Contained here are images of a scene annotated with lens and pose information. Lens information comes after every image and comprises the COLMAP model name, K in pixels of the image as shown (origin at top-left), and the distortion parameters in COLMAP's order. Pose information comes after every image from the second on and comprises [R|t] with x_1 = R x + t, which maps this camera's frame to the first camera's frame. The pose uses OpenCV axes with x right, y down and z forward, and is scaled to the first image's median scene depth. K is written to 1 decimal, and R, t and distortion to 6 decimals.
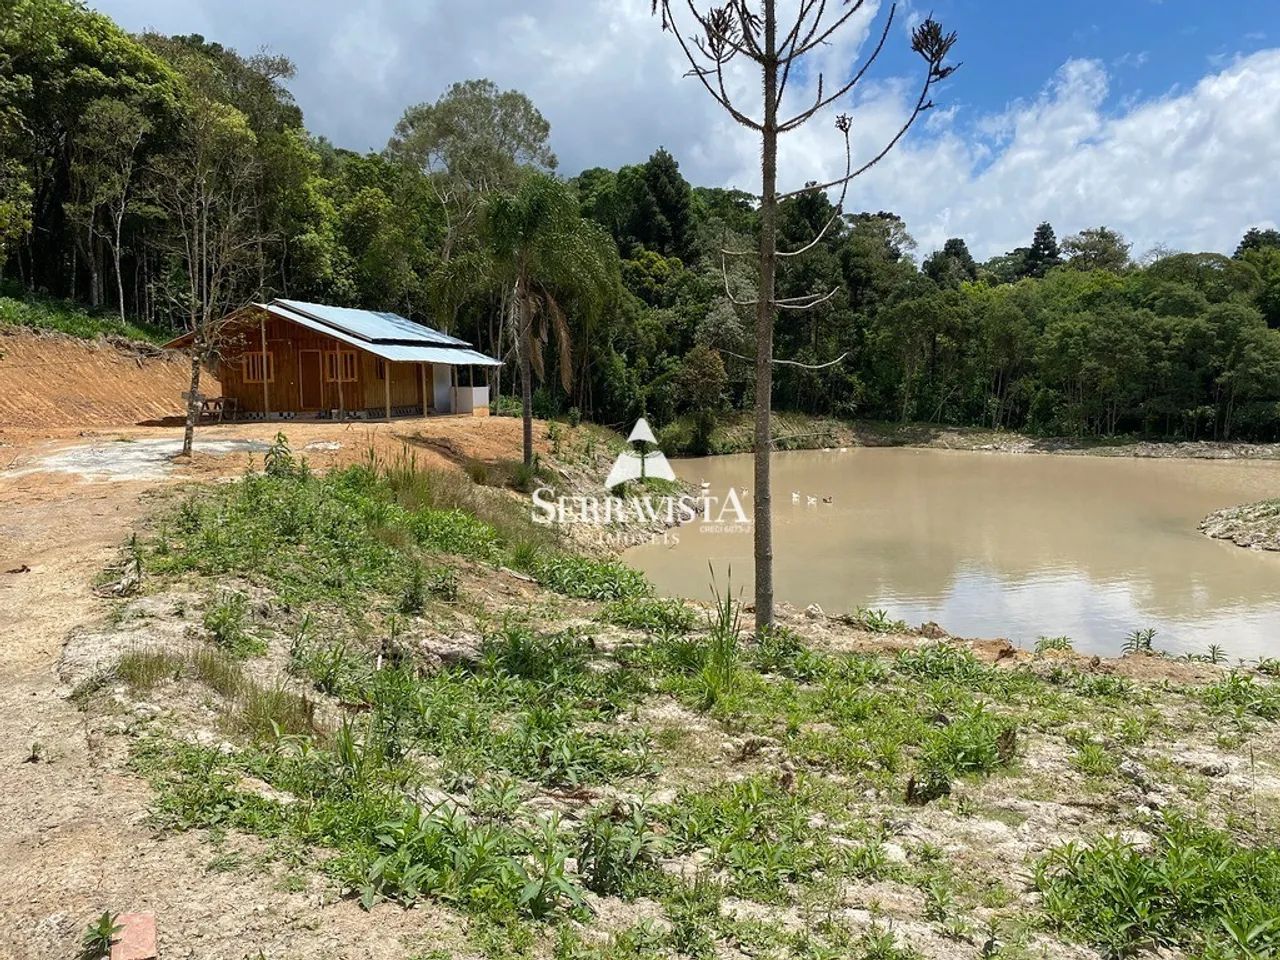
lens RADIAL K [[1042.8, 0, 641.4], [0, 1042.8, 477.3], [0, 0, 1]] dist [0.016908, 0.001630]
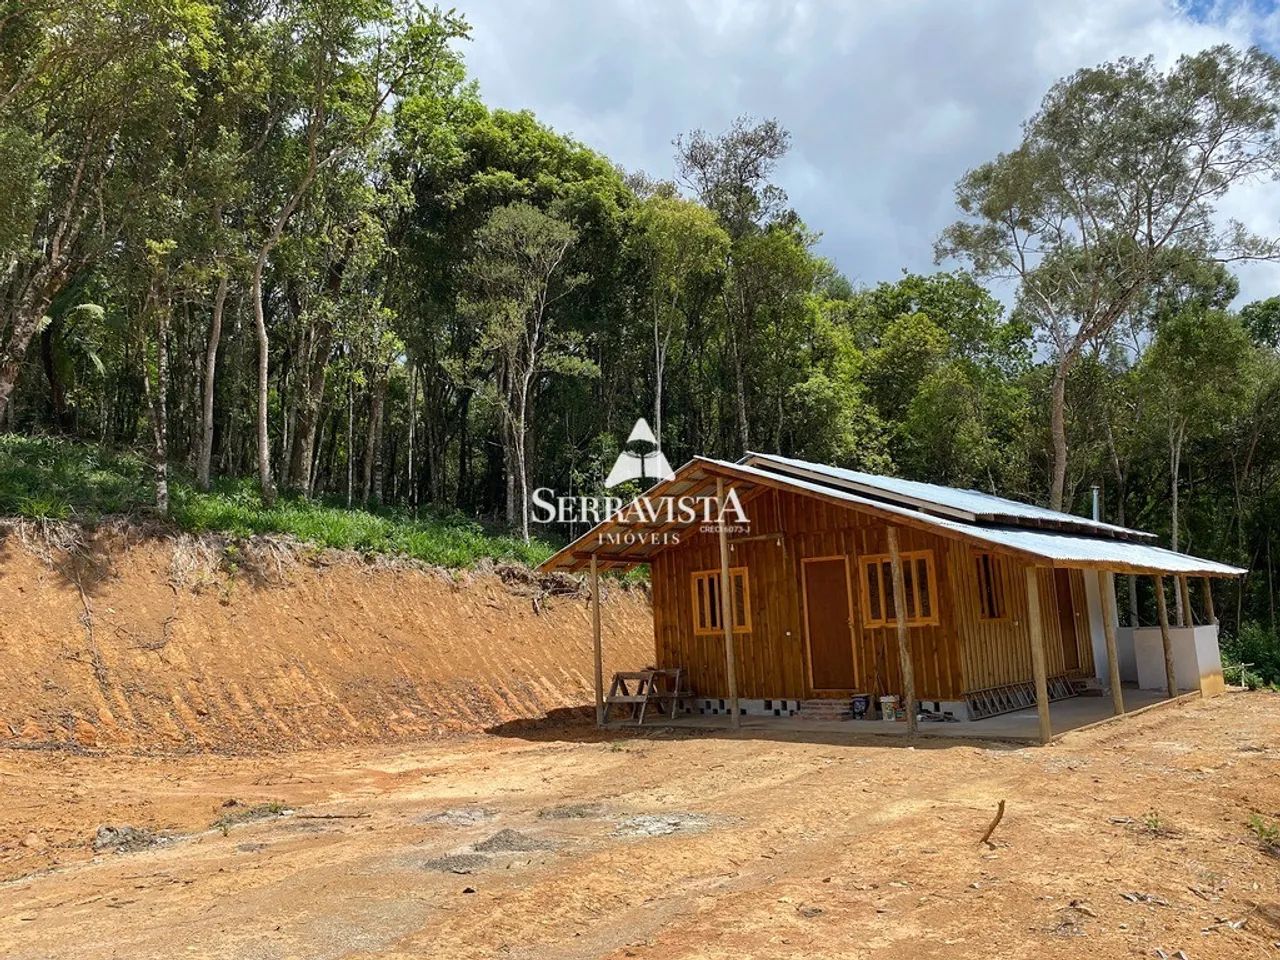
lens RADIAL K [[1042.8, 0, 640.0], [0, 1042.8, 479.1], [0, 0, 1]] dist [0.016908, 0.001630]
pose [[0.885460, -0.099554, -0.453927, -0.162108], [-0.004343, 0.974969, -0.222299, -0.049299], [0.464696, 0.198808, 0.862863, 0.511250]]
